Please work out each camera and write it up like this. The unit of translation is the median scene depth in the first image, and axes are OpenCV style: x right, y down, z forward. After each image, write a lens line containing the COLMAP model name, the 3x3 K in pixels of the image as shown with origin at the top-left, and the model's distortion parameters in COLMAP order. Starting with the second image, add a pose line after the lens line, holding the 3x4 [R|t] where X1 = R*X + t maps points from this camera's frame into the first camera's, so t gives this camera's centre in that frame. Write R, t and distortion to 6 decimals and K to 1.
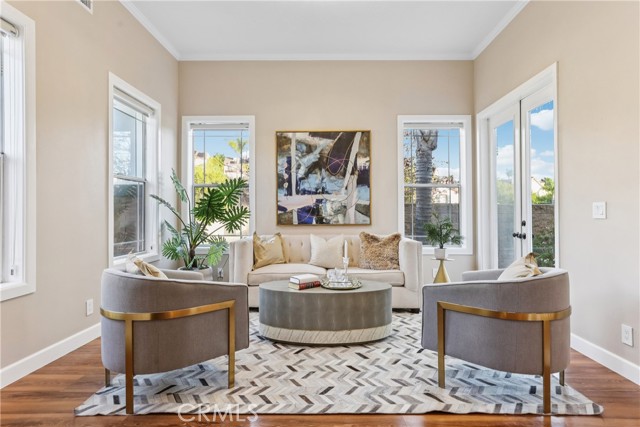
lens RADIAL K [[359.9, 0, 323.0], [0, 359.9, 215.1], [0, 0, 1]] dist [0.003807, 0.000508]
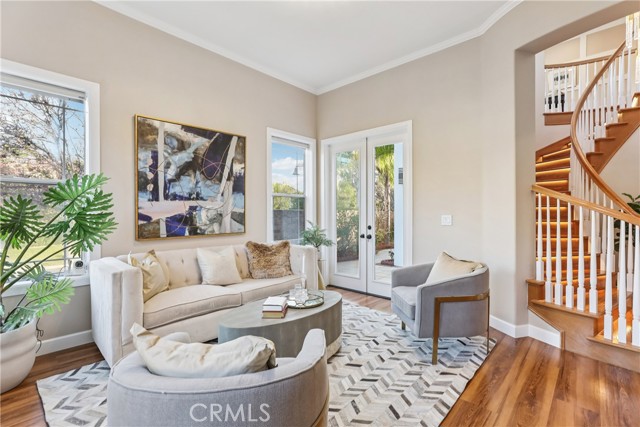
lens RADIAL K [[304.2, 0, 322.6], [0, 304.2, 216.0], [0, 0, 1]] dist [-0.025635, 0.017909]
pose [[0.654758, -0.009679, 0.755777, -0.354009], [0.004832, 0.999951, 0.008620, -0.025464], [-0.755823, -0.001992, 0.654773, 0.297056]]
